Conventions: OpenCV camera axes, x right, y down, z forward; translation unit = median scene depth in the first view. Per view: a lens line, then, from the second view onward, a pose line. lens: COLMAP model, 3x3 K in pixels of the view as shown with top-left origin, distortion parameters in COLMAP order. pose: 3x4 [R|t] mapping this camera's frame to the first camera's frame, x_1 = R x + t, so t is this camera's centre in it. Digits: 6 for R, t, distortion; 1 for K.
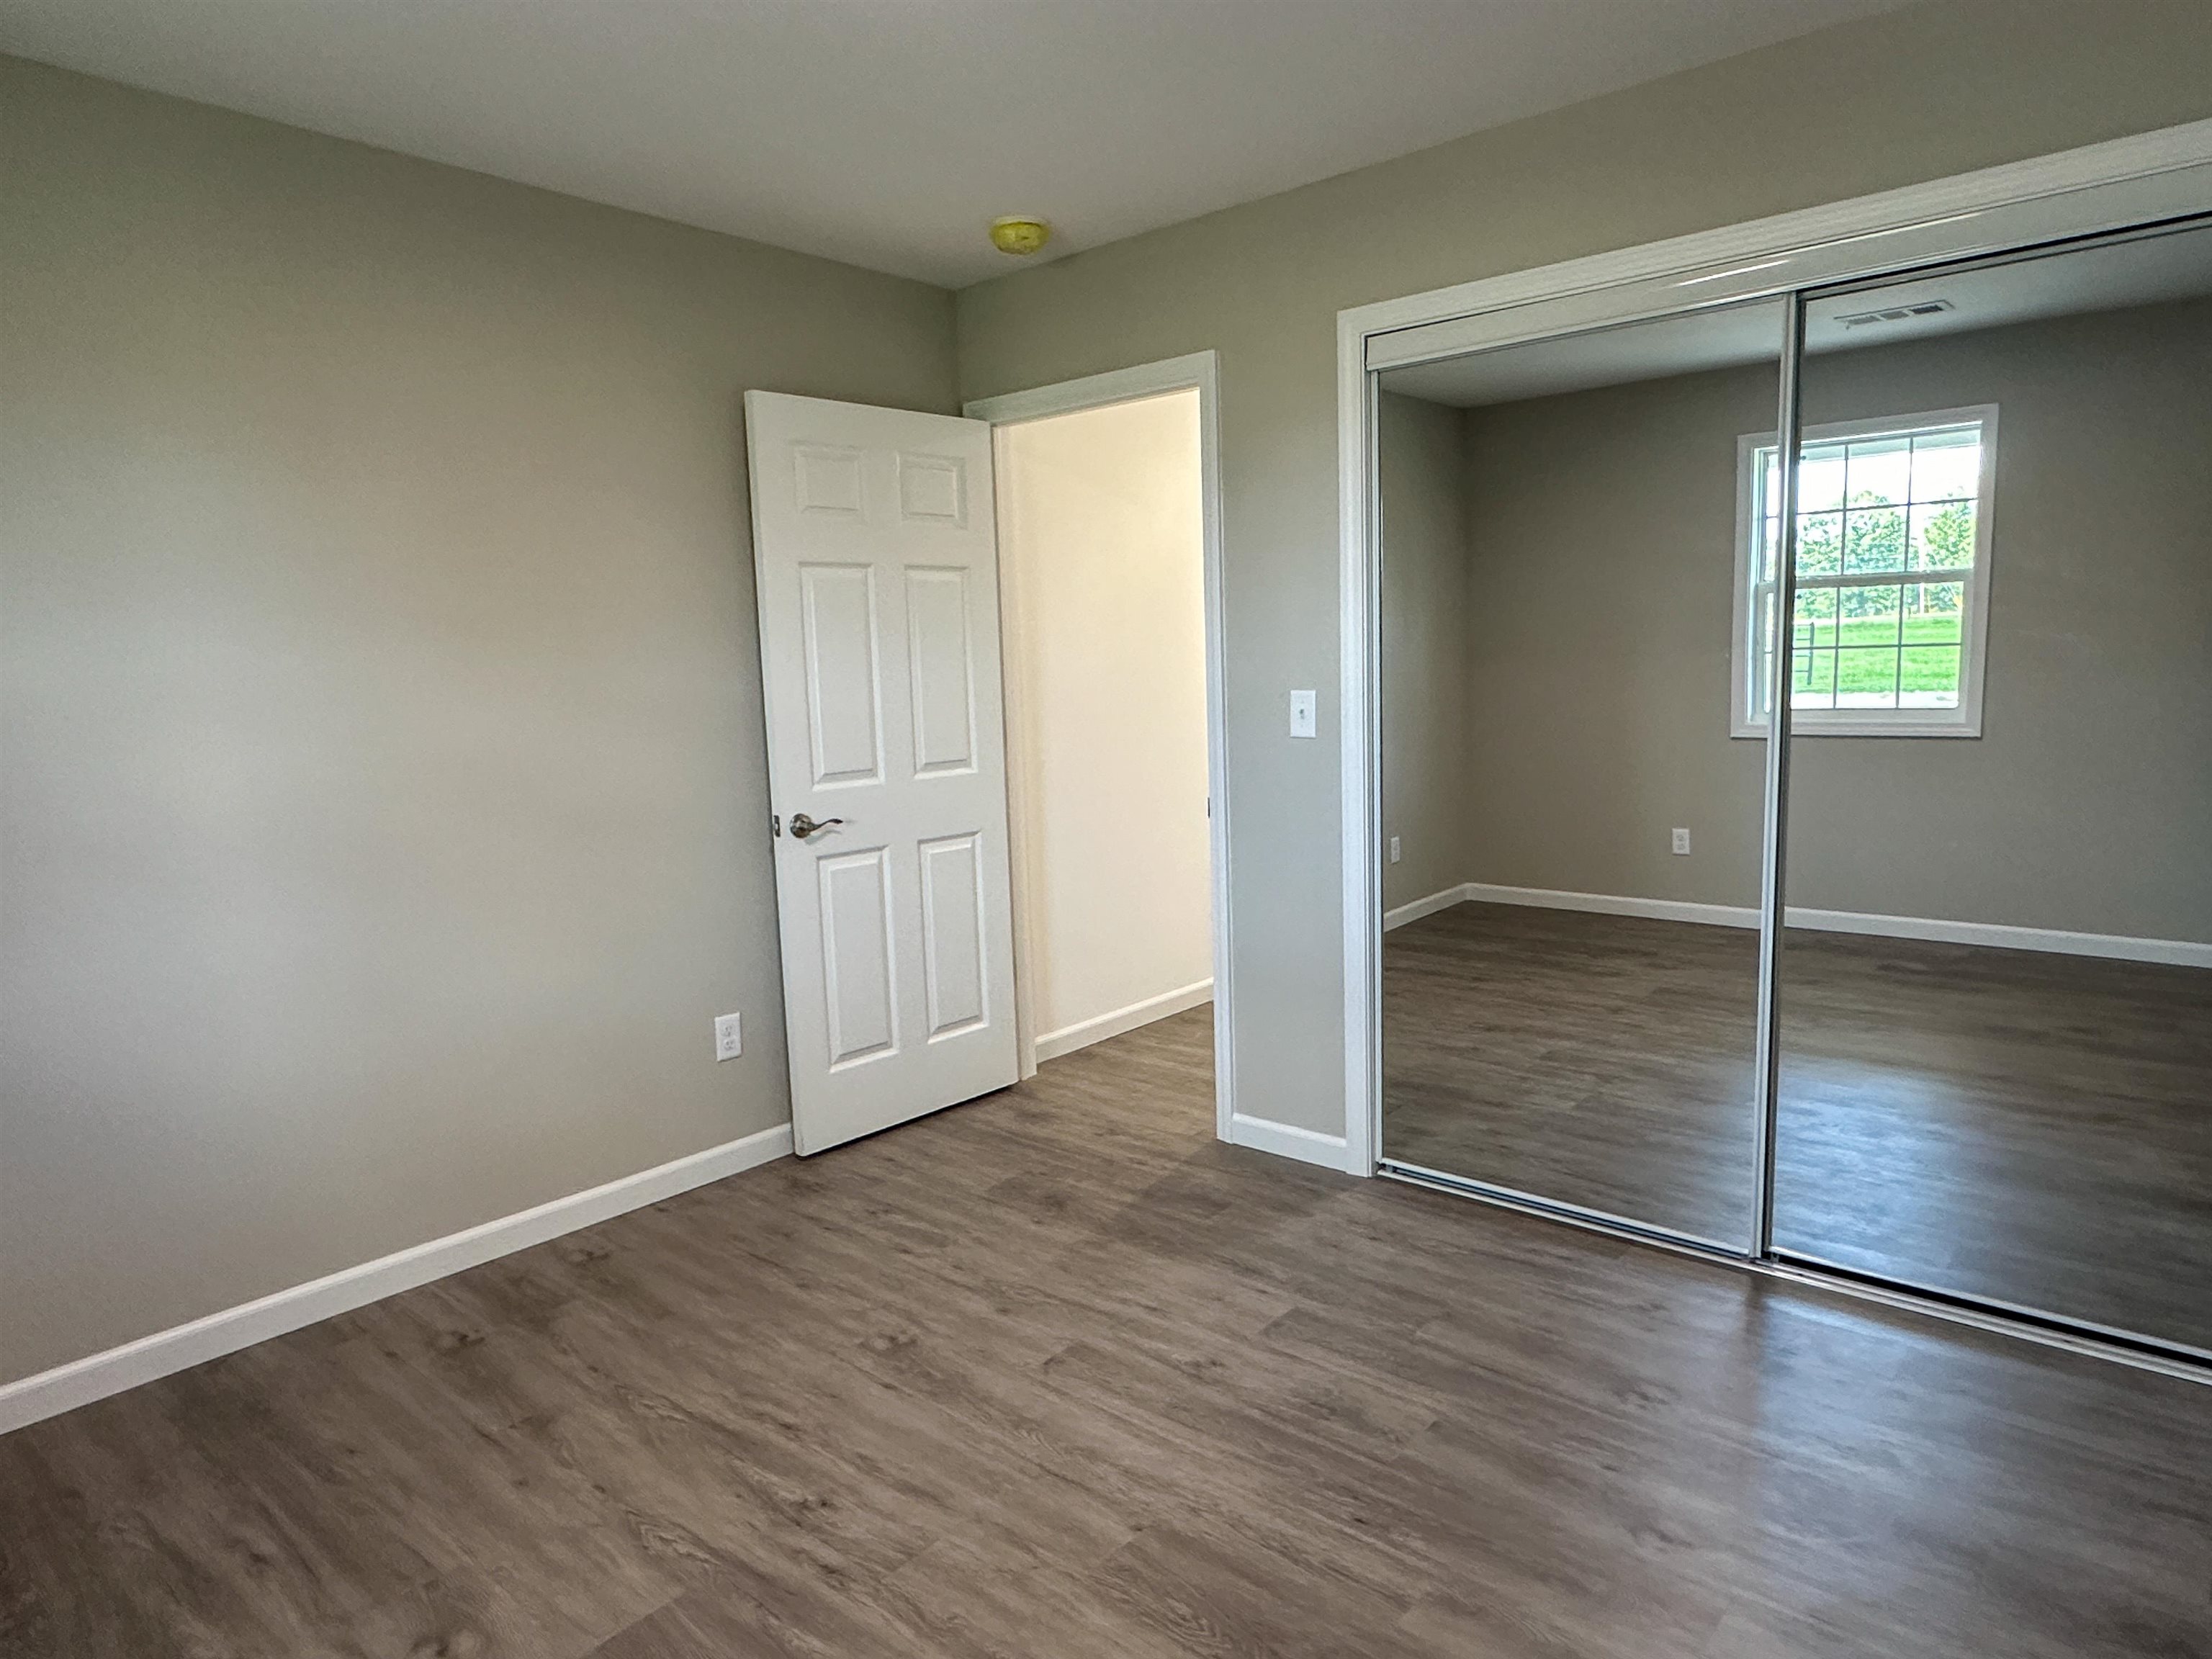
lens RADIAL K [[1333.7, 0, 1101.7], [0, 1333.7, 837.8], [0, 0, 1]] dist [-0.010777, 0.003042]
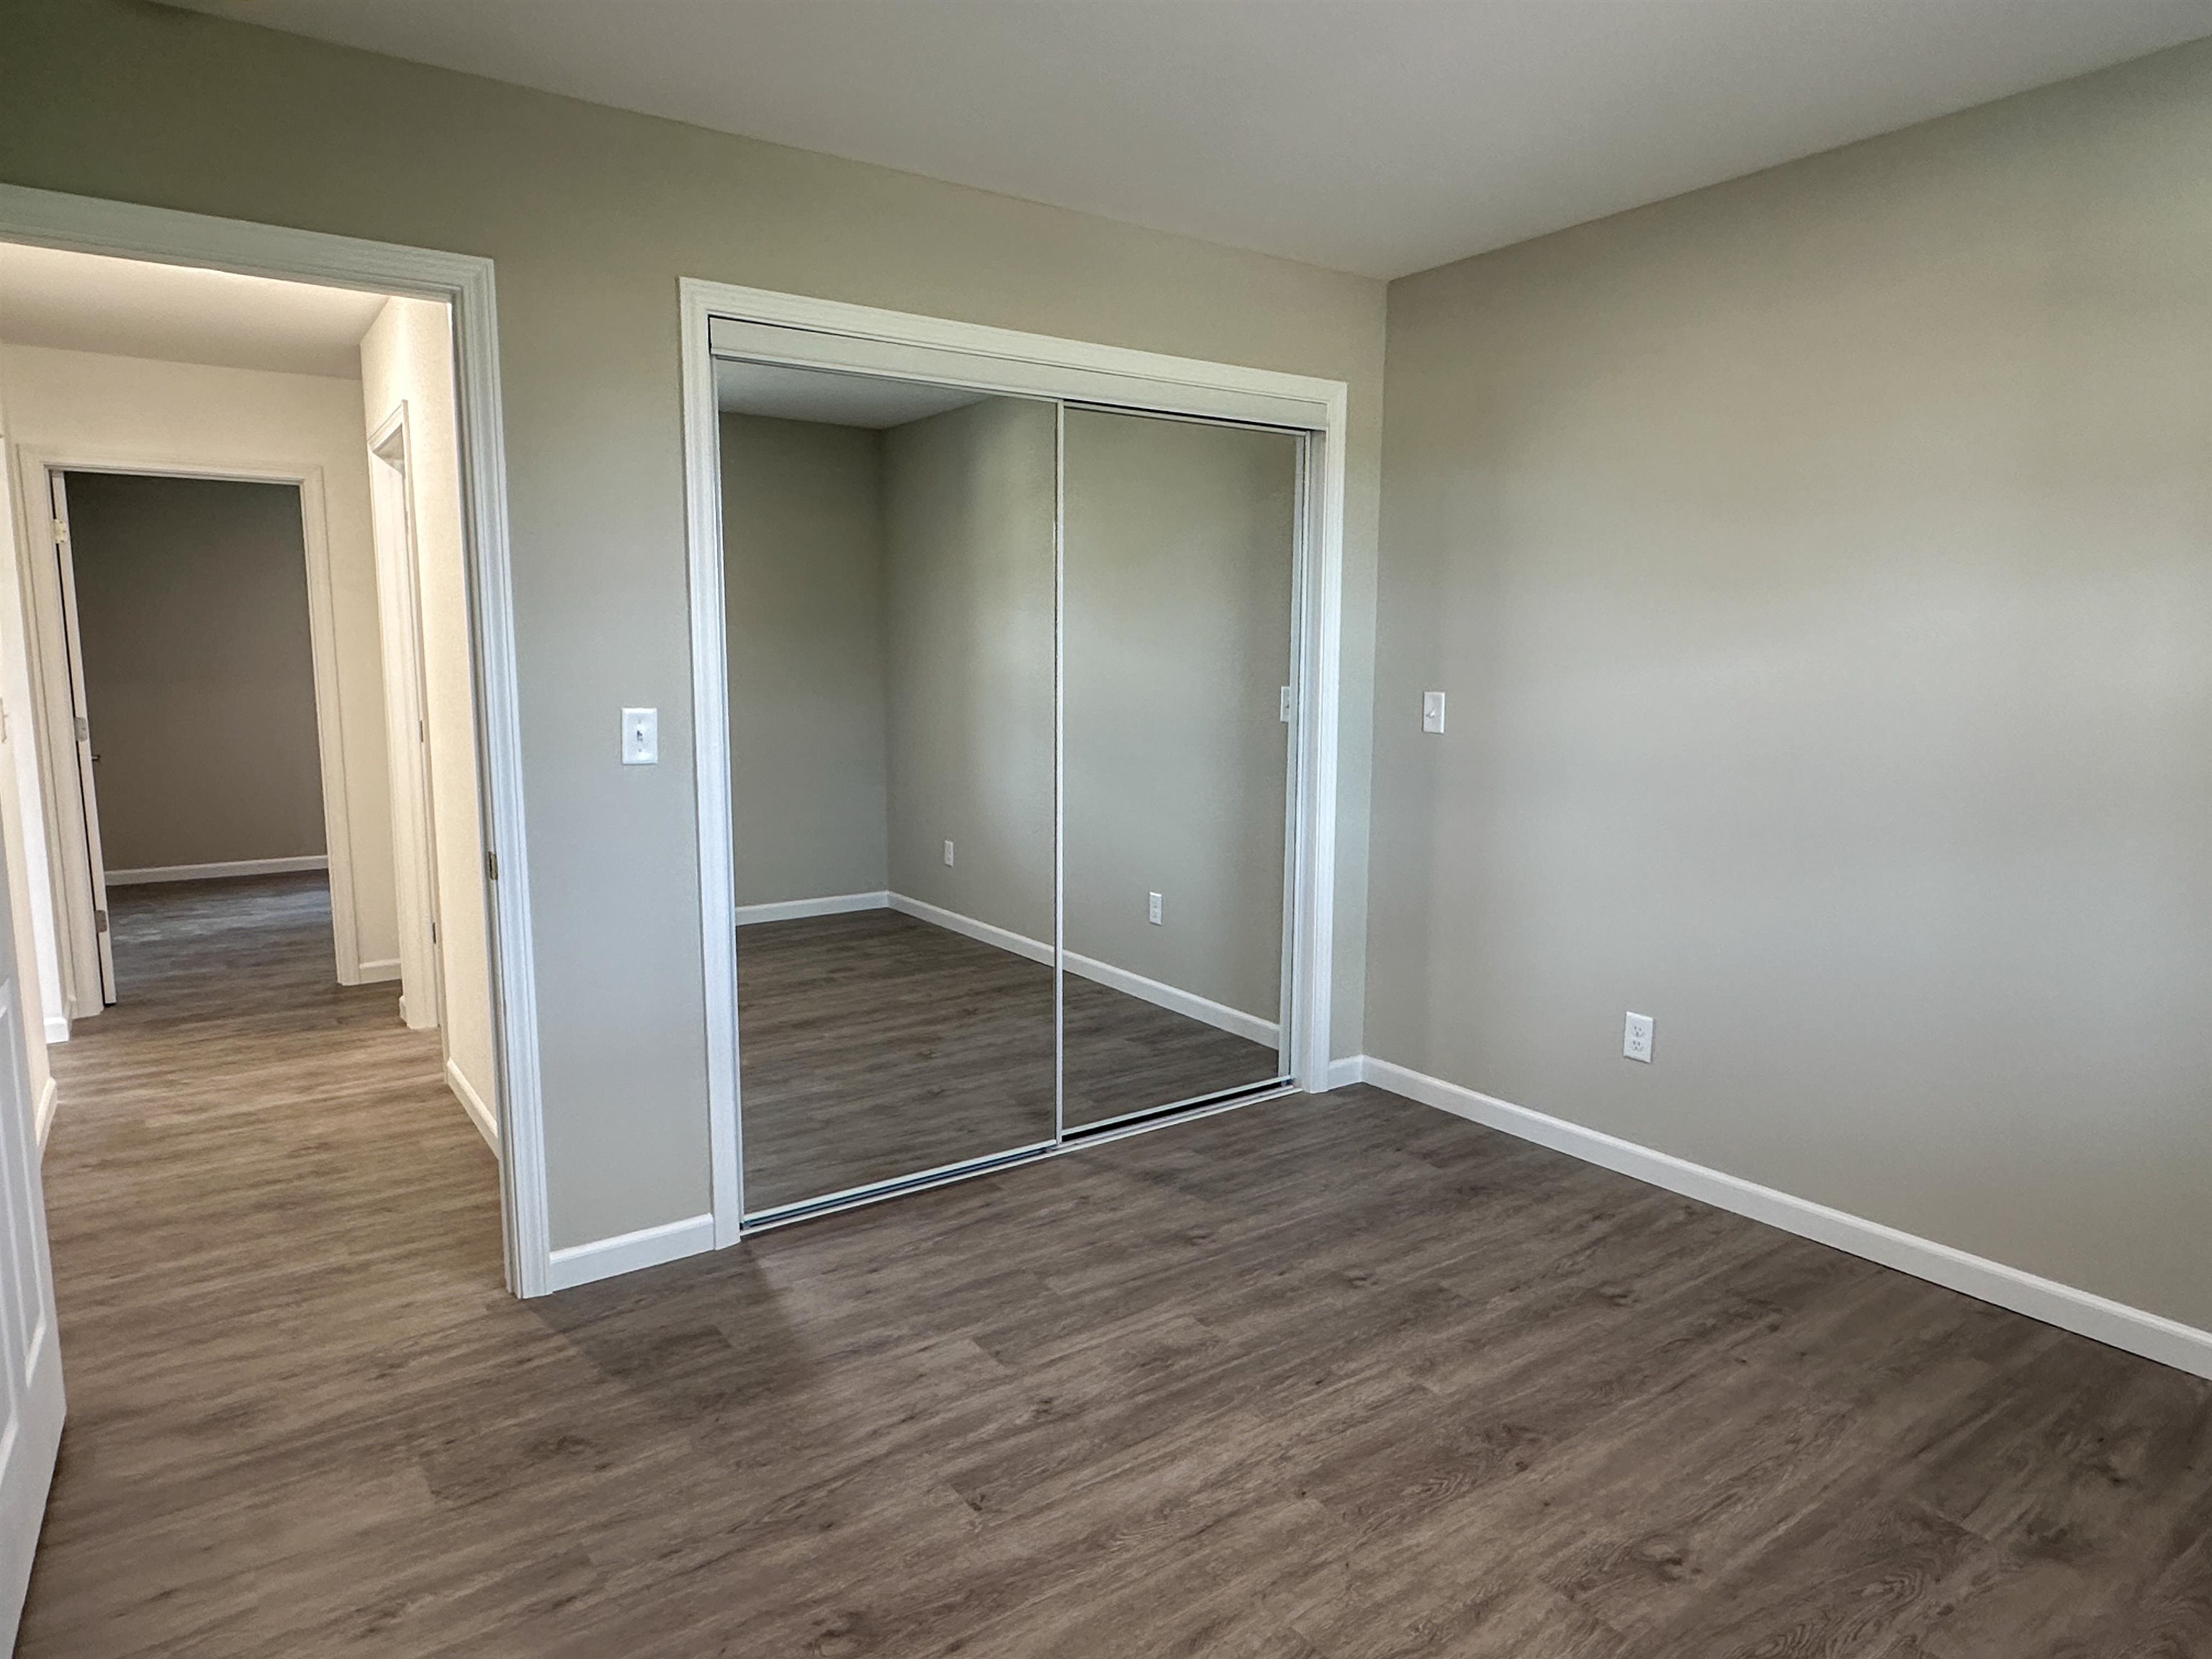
lens RADIAL K [[1333.7, 0, 1100.5], [0, 1333.7, 830.5], [0, 0, 1]] dist [-0.010777, 0.003042]
pose [[0.243964, -0.096264, 0.964995, -0.690505], [0.127572, 0.989600, 0.066467, -0.060581], [-0.961357, 0.106891, 0.253708, 0.593398]]
